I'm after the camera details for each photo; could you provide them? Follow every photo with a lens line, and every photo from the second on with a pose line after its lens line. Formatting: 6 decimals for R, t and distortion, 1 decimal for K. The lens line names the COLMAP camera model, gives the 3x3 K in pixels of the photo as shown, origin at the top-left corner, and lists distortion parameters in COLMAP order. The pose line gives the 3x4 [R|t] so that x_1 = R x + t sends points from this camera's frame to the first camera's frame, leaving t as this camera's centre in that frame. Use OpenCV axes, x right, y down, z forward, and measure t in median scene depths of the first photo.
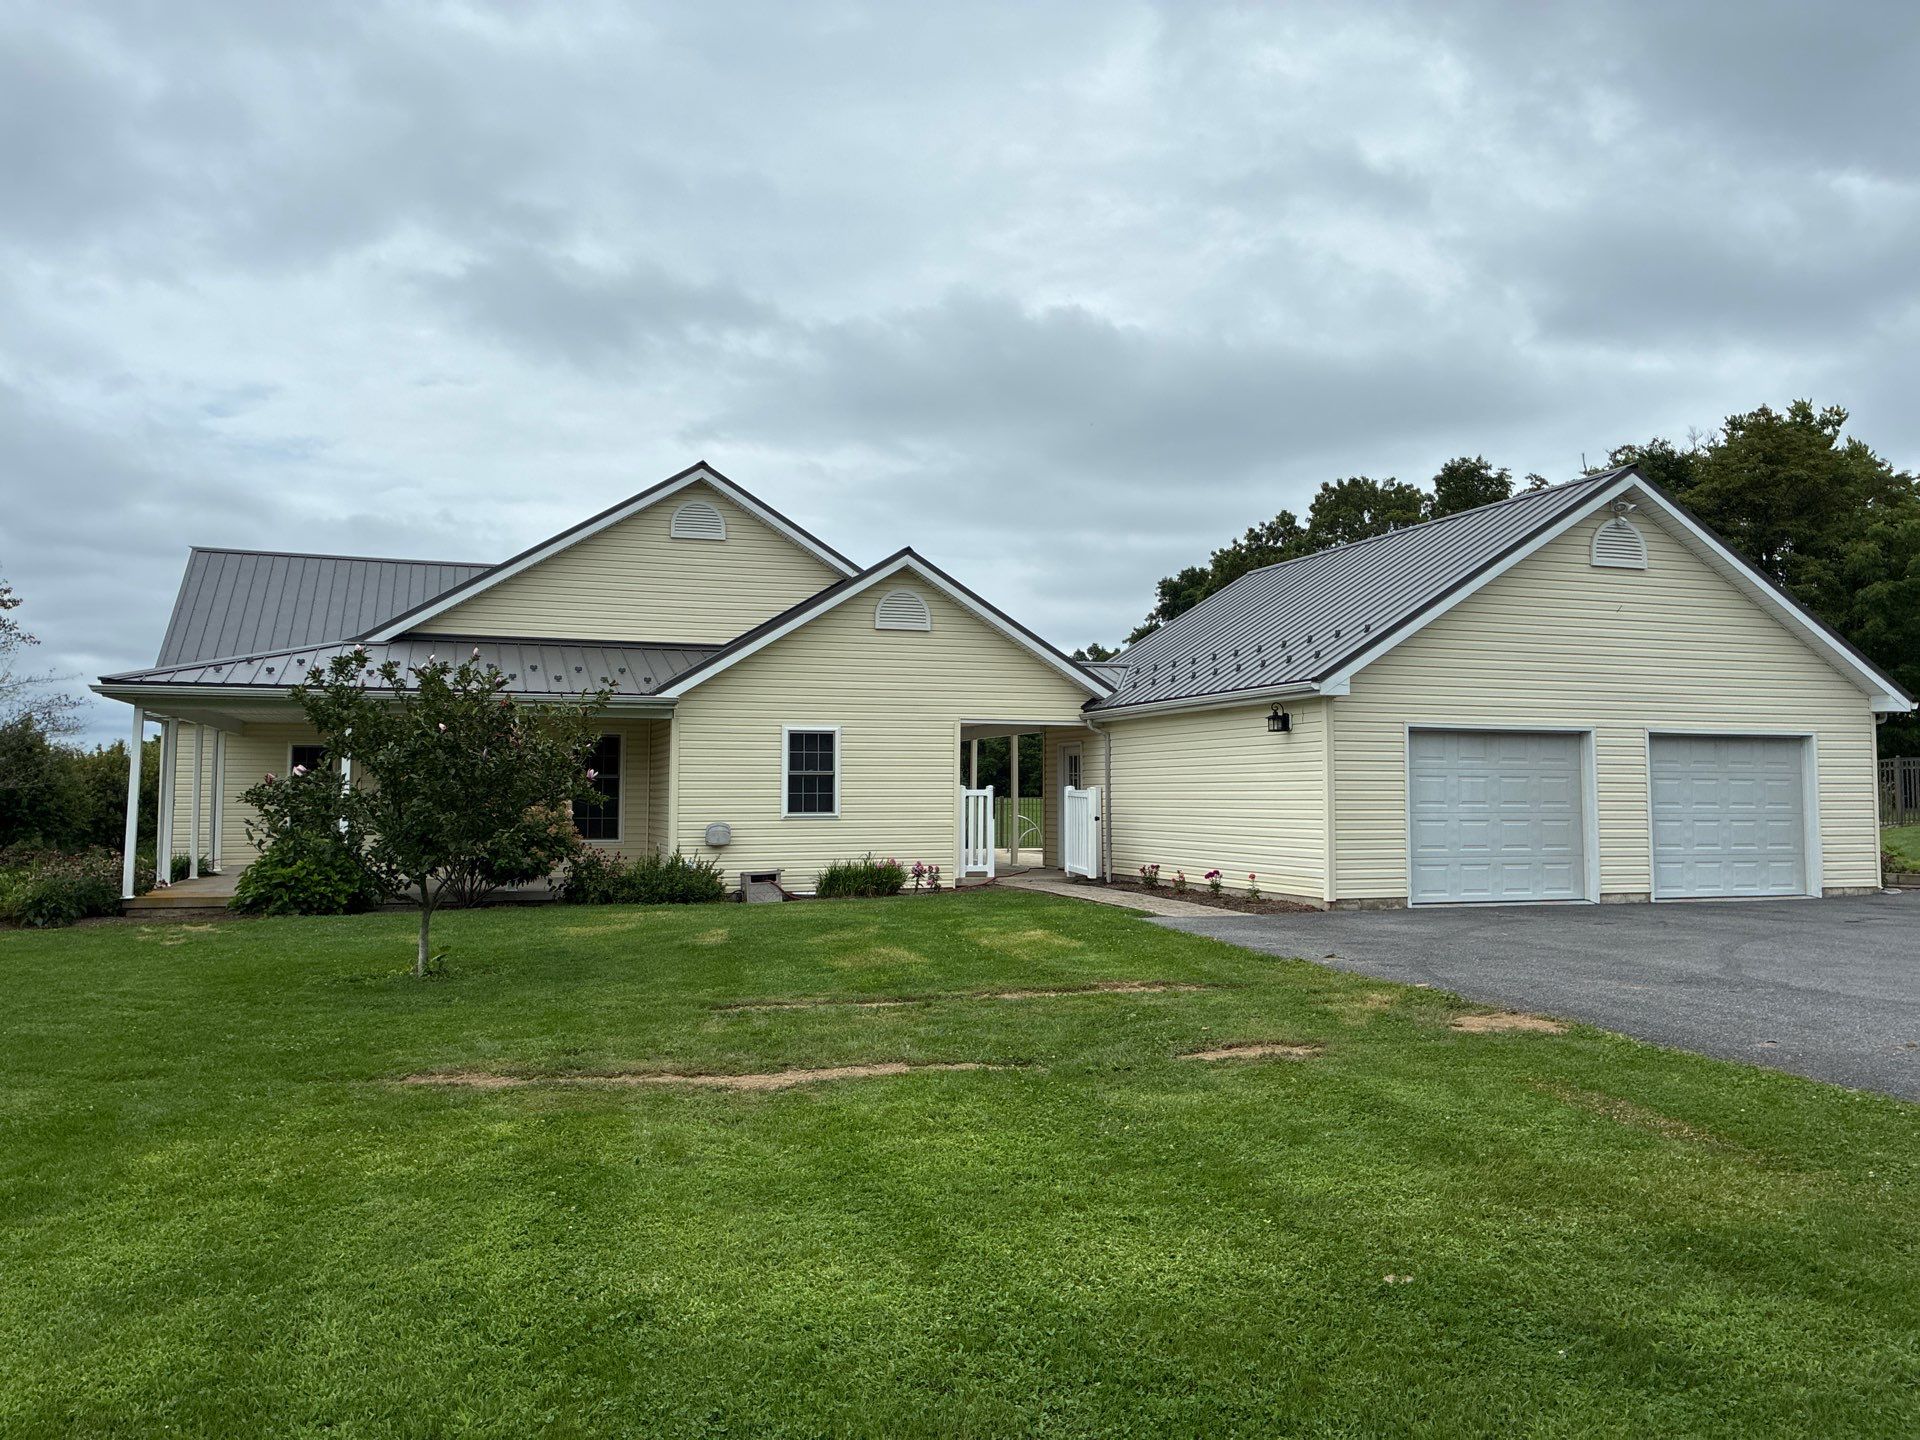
lens RADIAL K [[1415.1, 0, 954.2], [0, 1415.1, 733.4], [0, 0, 1]] dist [-0.010493, -0.000751]
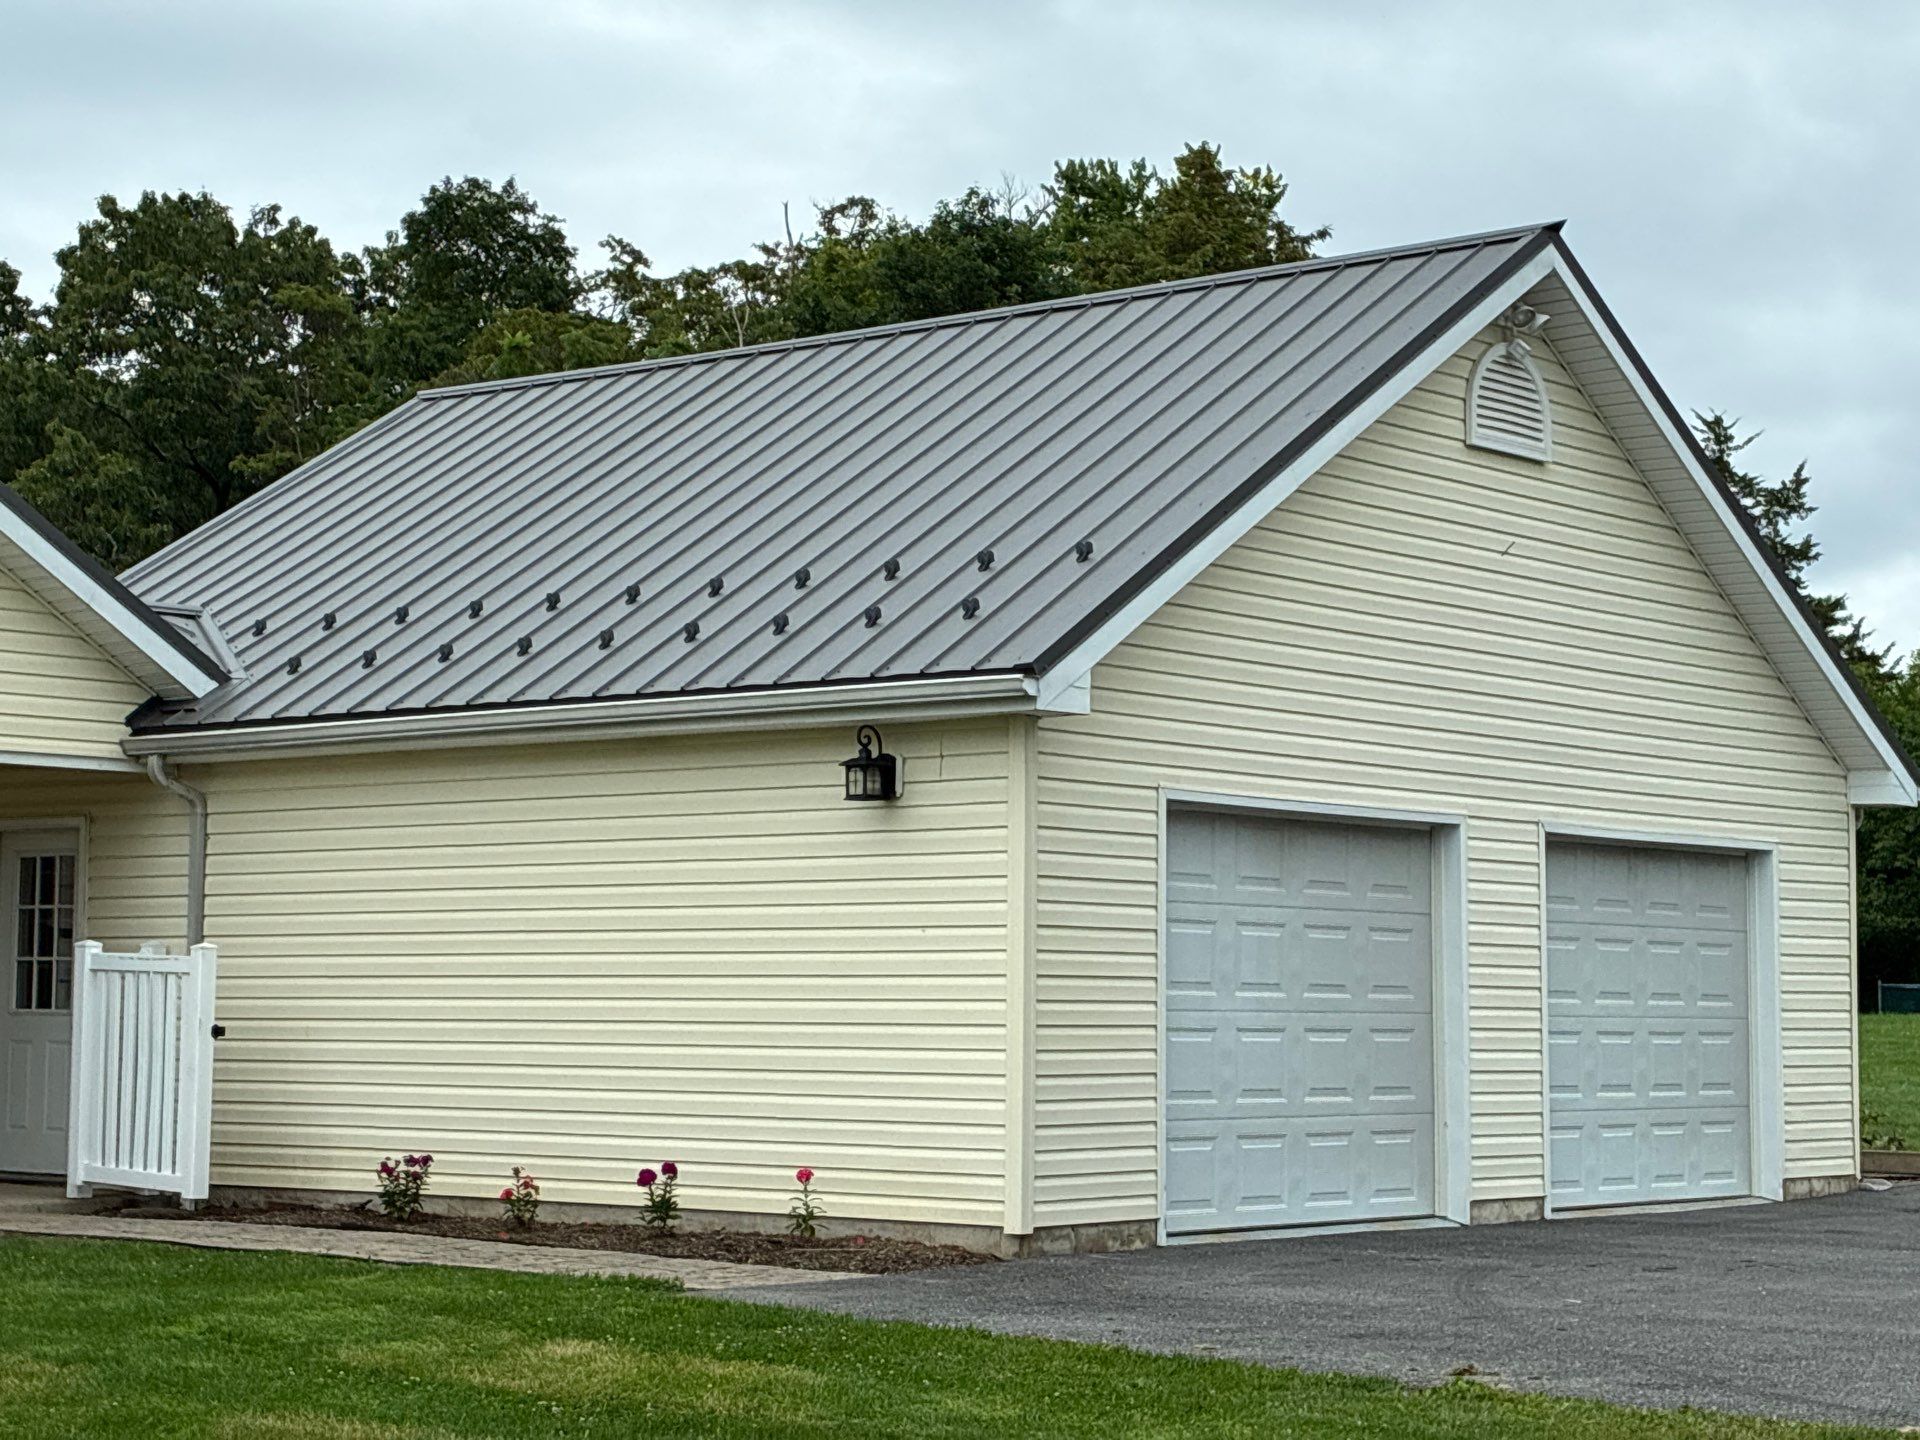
lens RADIAL K [[3542.0, 0, 963.3], [0, 3542.0, 710.2], [0, 0, 1]] dist [0.075656, 0.000000]
pose [[0.843719, 0.047929, 0.534642, -0.258719], [-0.028246, 0.998590, -0.044946, 0.016355], [-0.536042, 0.022821, 0.843883, 0.158879]]
